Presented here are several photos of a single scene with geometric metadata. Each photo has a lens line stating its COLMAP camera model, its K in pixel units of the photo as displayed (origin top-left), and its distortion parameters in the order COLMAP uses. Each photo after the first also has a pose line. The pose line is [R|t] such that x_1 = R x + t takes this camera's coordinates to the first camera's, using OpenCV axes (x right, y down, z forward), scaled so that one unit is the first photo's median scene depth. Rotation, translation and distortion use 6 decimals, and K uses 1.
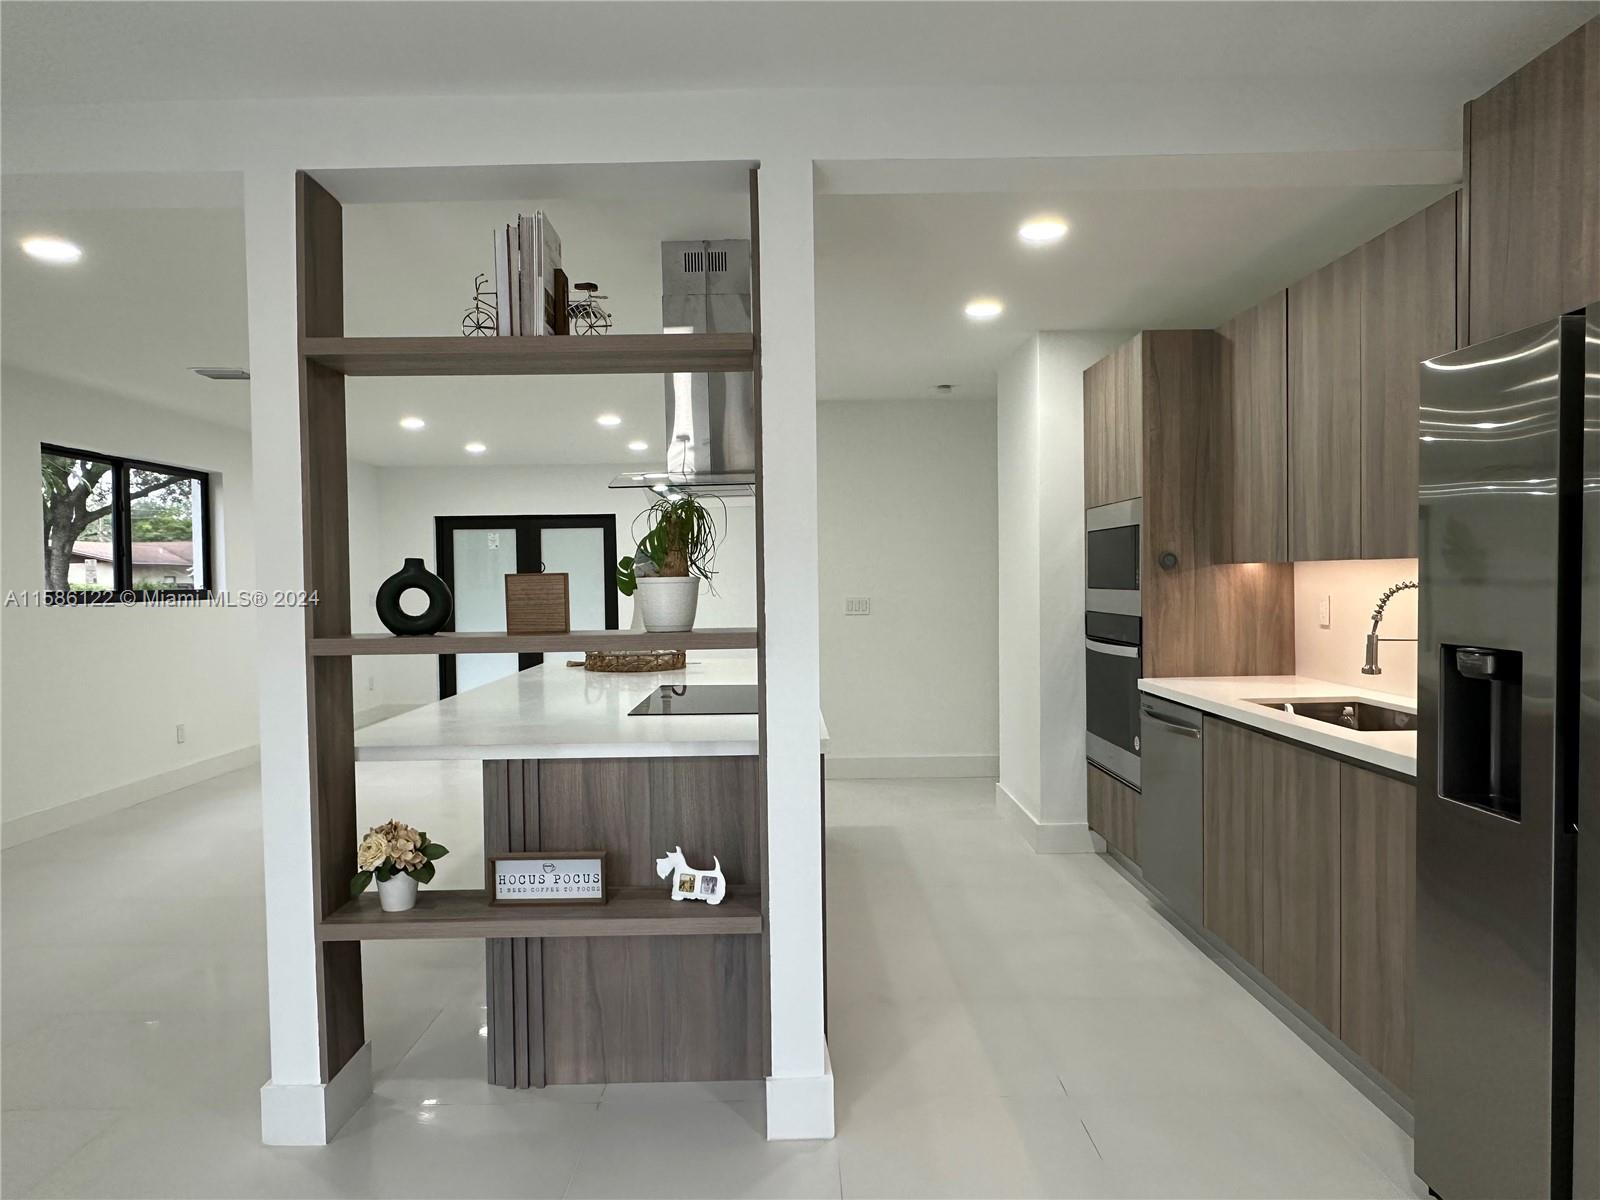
lens RADIAL K [[1025.2, 0, 790.5], [0, 1025.2, 608.2], [0, 0, 1]] dist [-0.002427, -0.000441]
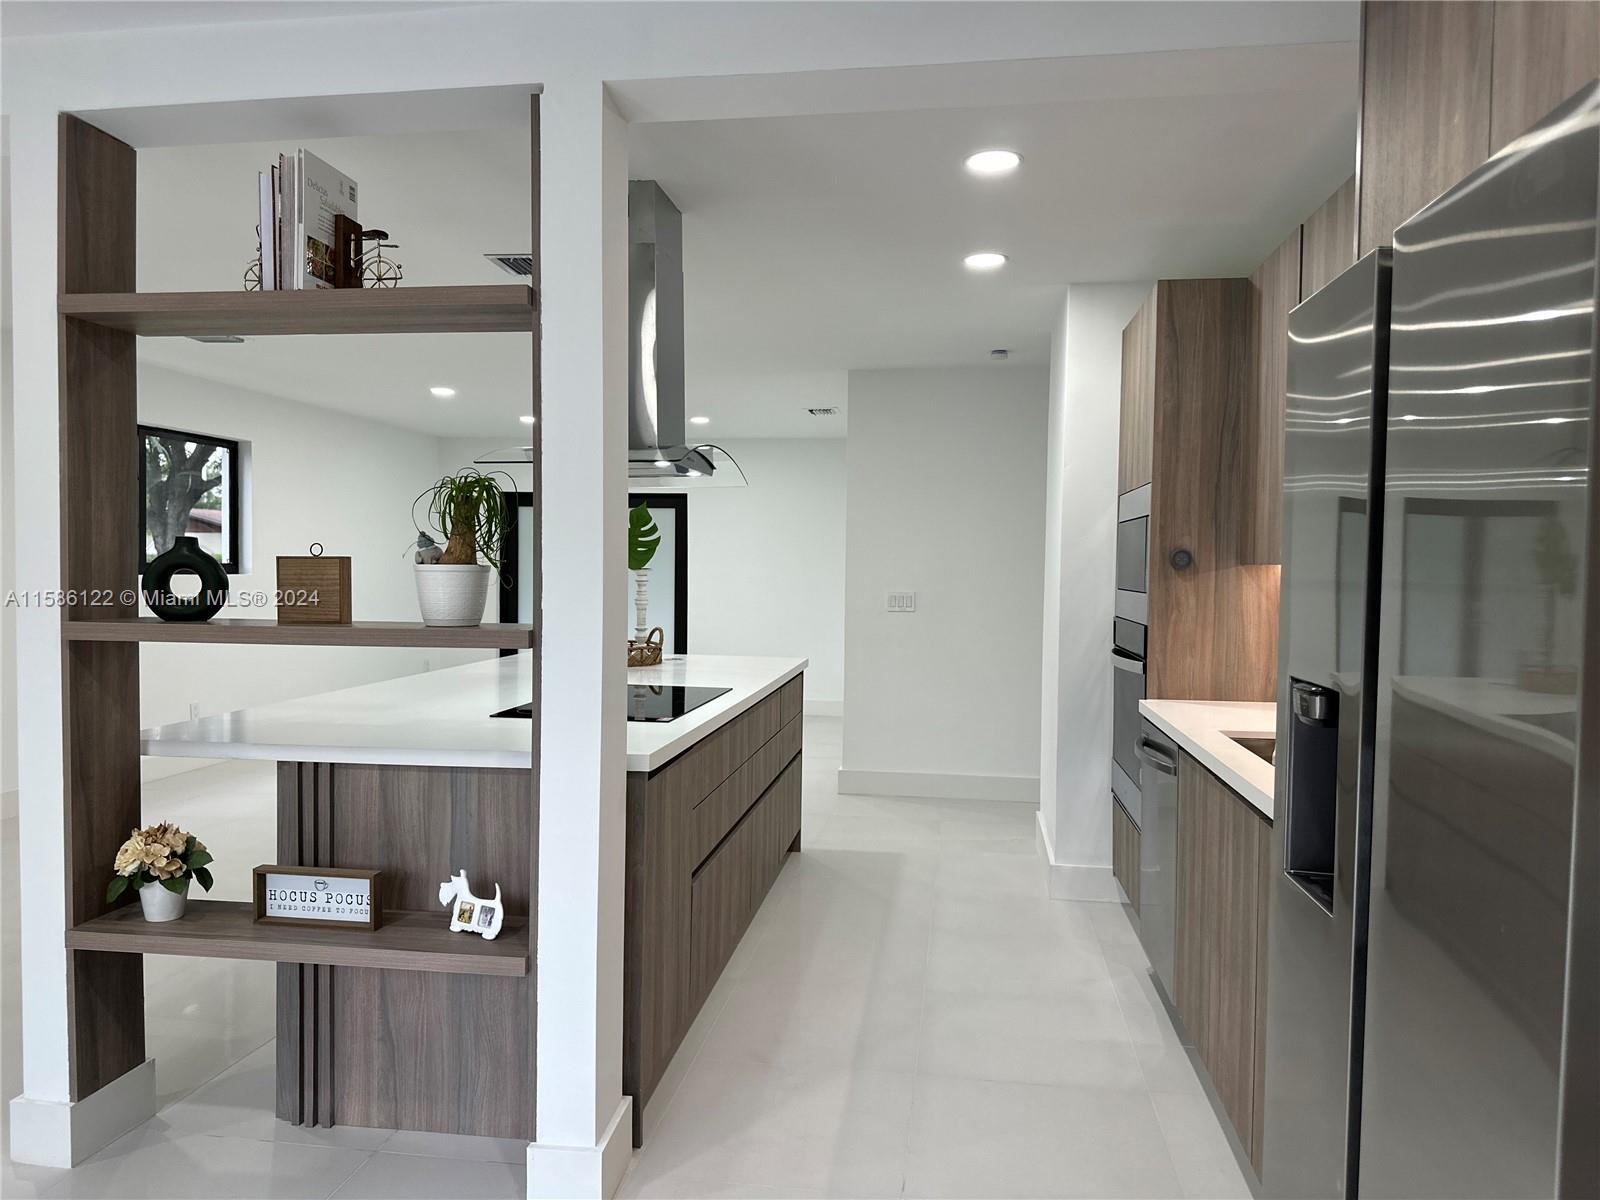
lens RADIAL K [[1126.9, 0, 804.0], [0, 1126.9, 605.1], [0, 0, 1]] dist [0.031707, -0.042852]
pose [[0.989180, 0.030889, -0.143418, 0.312504], [-0.029886, 0.999512, 0.009137, -0.012917], [0.143630, -0.004752, 0.989620, 0.080034]]
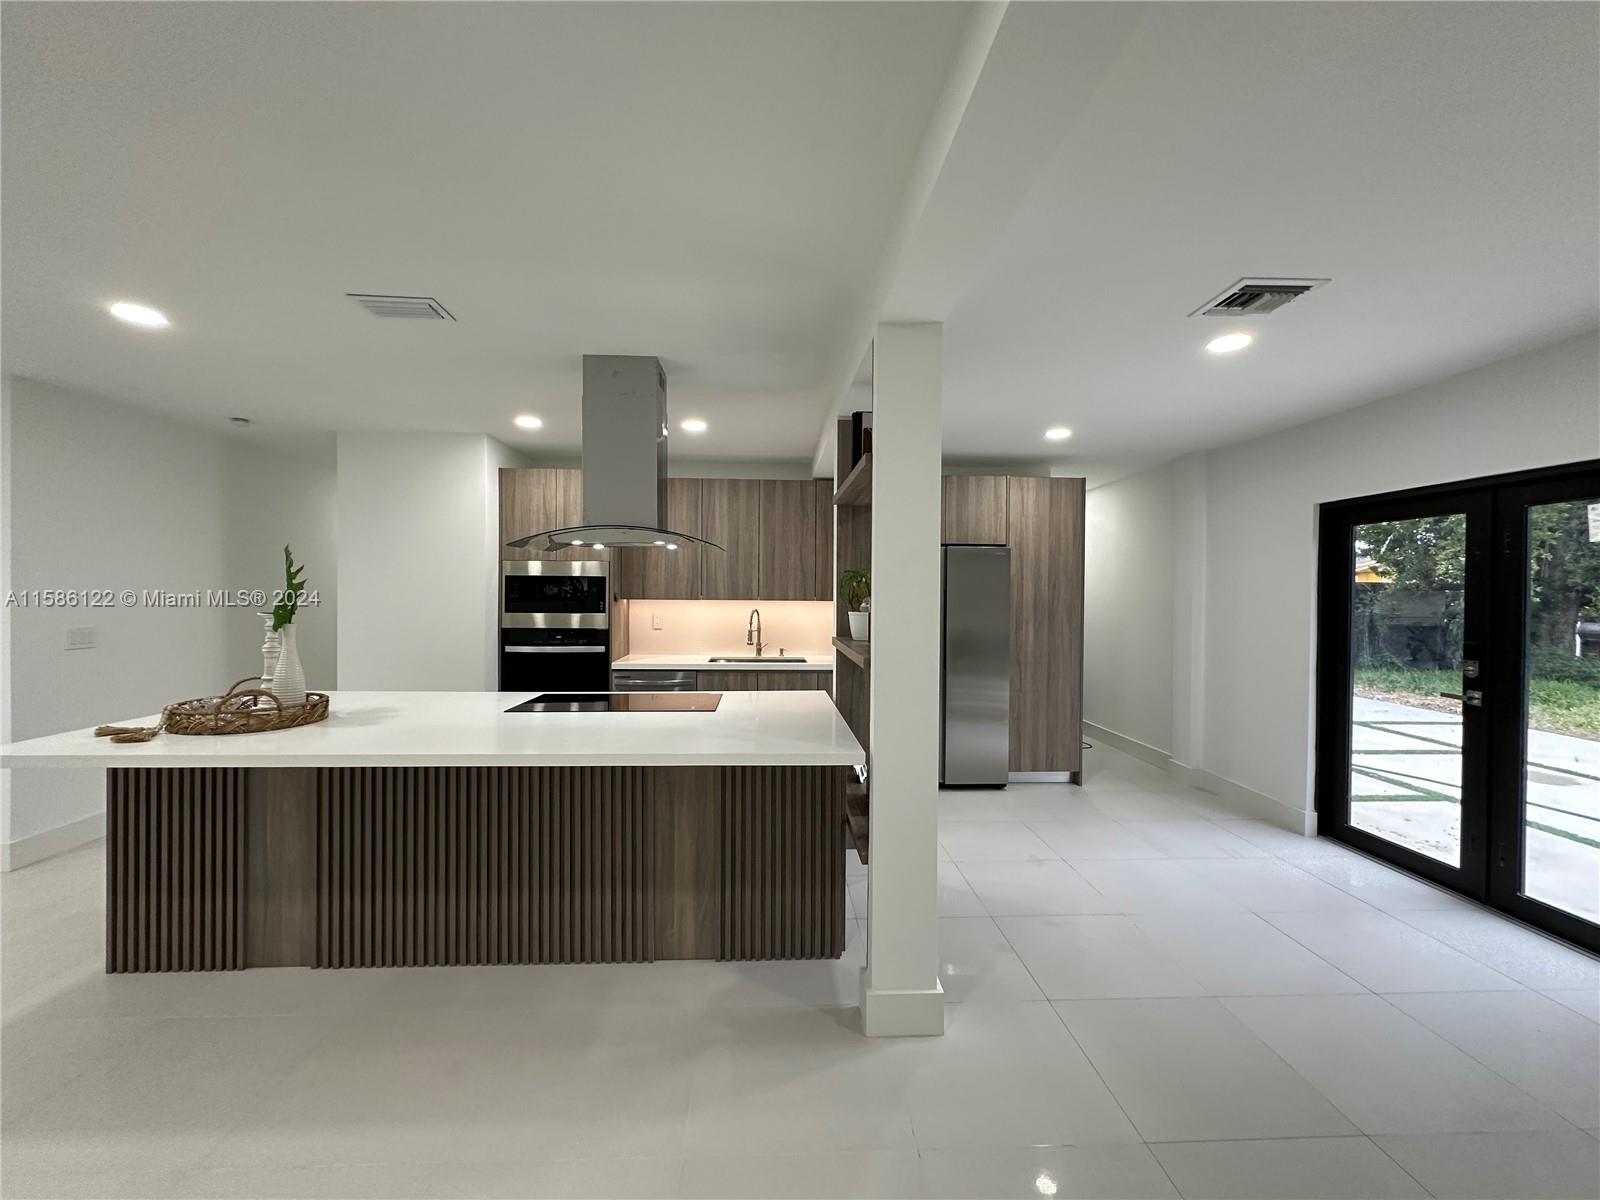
lens RADIAL K [[654.1, 0, 800.0], [0, 654.1, 600.0], [0, 0, 1]] dist [-0.007700, -0.000097]
pose [[-0.042712, 0.002959, 0.999083, -1.264033], [0.024323, 0.999702, -0.001921, -0.047489], [-0.998791, 0.024218, -0.042771, 1.113401]]
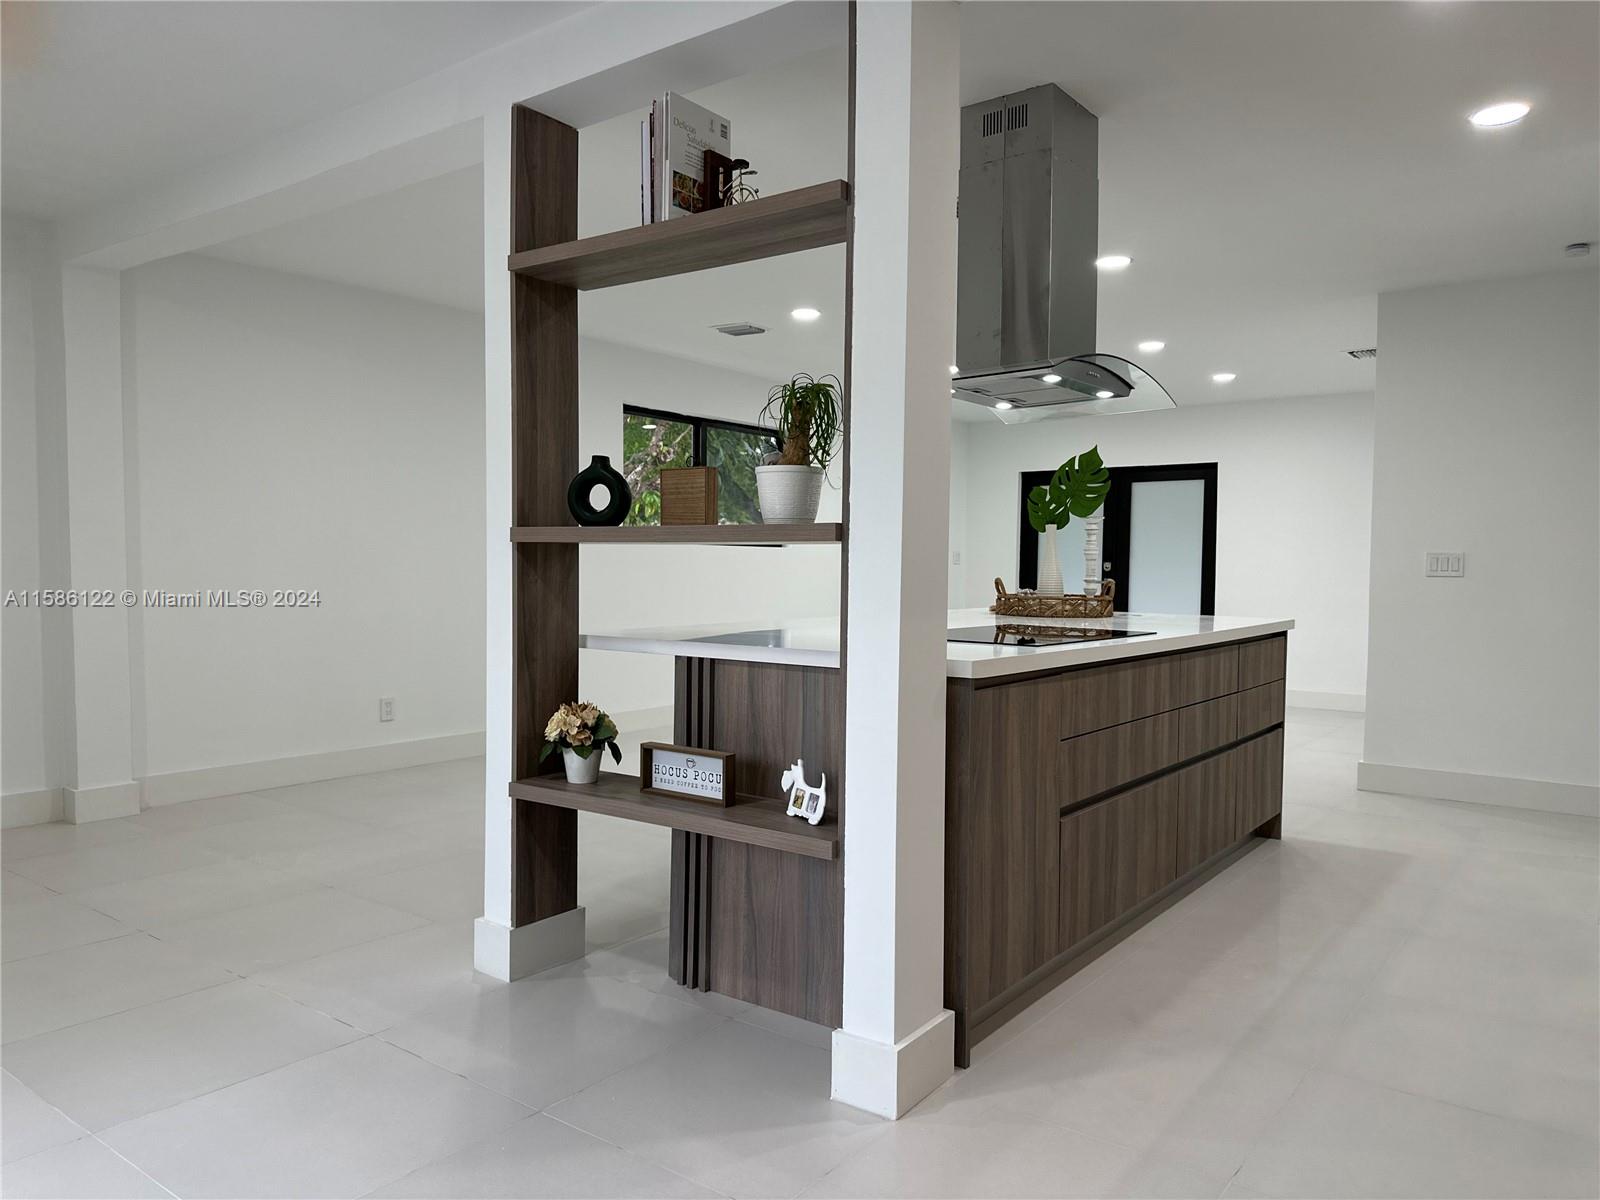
lens RADIAL K [[1122.4, 0, 805.6], [0, 1122.4, 605.3], [0, 0, 1]] dist [0.140257, -0.222421]
pose [[0.797234, 0.045429, -0.601959, 0.501044], [-0.040003, 0.998948, 0.022408, 0.069660], [0.602344, 0.006216, 0.798212, 0.187200]]
